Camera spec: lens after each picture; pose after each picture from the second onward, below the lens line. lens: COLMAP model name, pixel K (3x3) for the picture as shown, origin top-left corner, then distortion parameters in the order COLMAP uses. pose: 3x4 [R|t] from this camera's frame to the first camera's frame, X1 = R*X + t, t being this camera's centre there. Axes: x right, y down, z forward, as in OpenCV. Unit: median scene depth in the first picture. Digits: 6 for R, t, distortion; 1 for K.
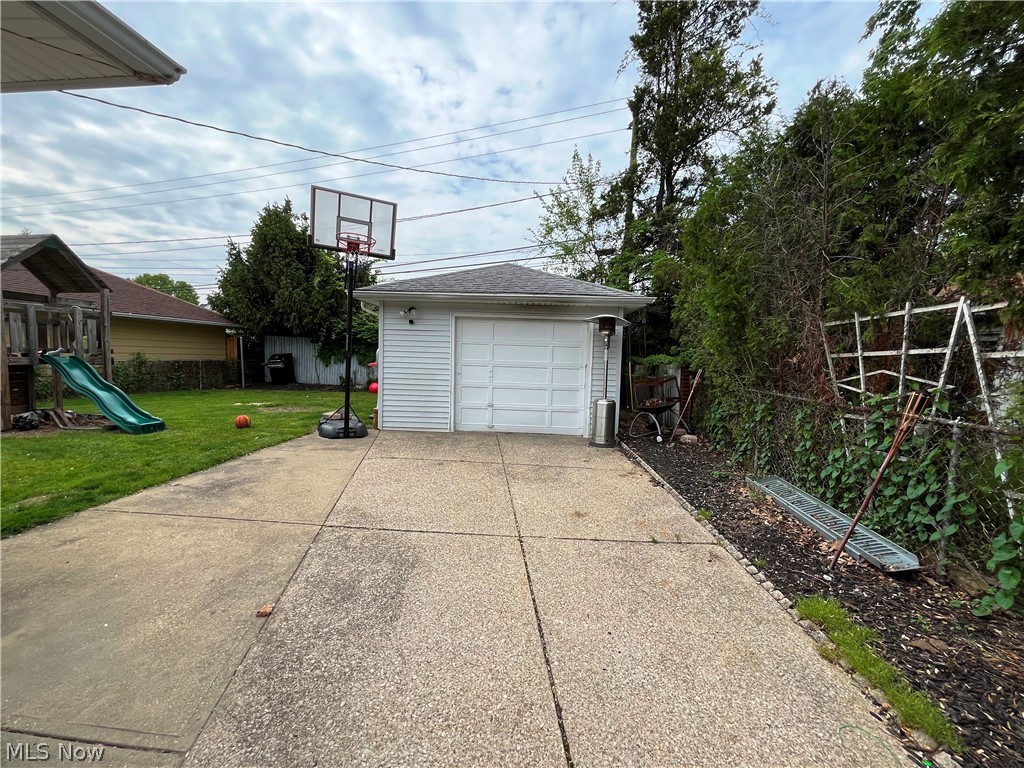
lens RADIAL K [[413.3, 0, 510.2], [0, 413.3, 382.3], [0, 0, 1]] dist [-0.003425, 0.000069]
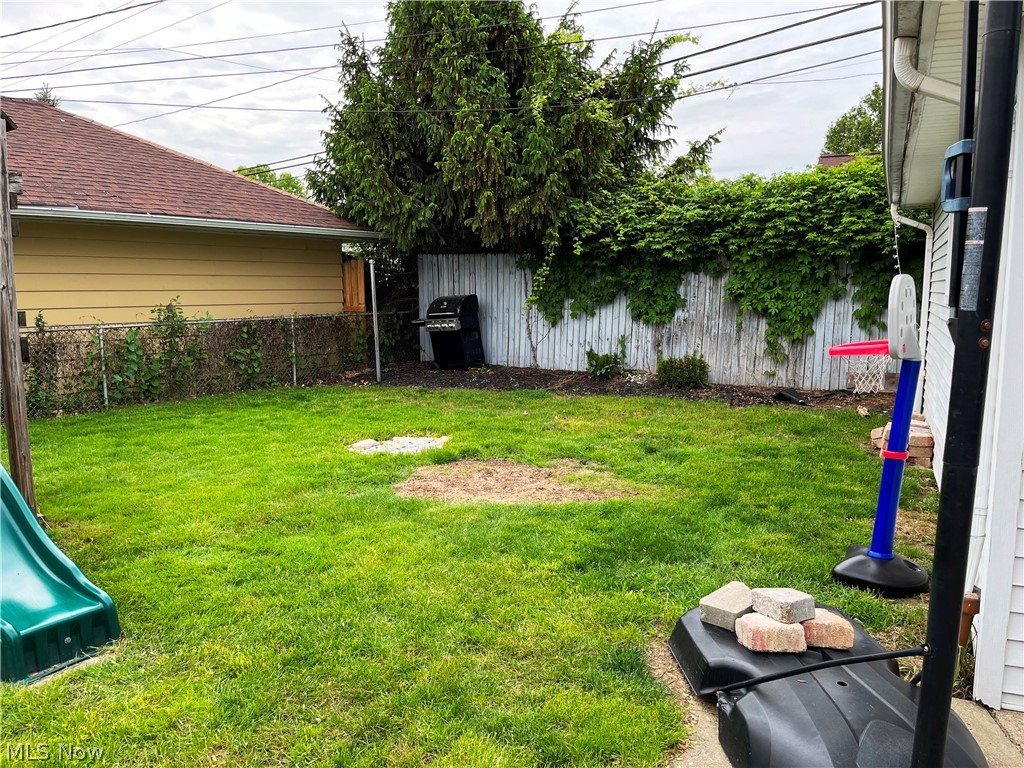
lens RADIAL K [[768.9, 0, 512.8], [0, 768.9, 385.5], [0, 0, 1]] dist [0.014962, -0.000330]
pose [[0.921184, 0.022480, -0.388478, -0.203545], [0.003435, 0.997821, 0.065887, -0.031819], [0.389113, -0.062029, 0.919099, 0.314274]]
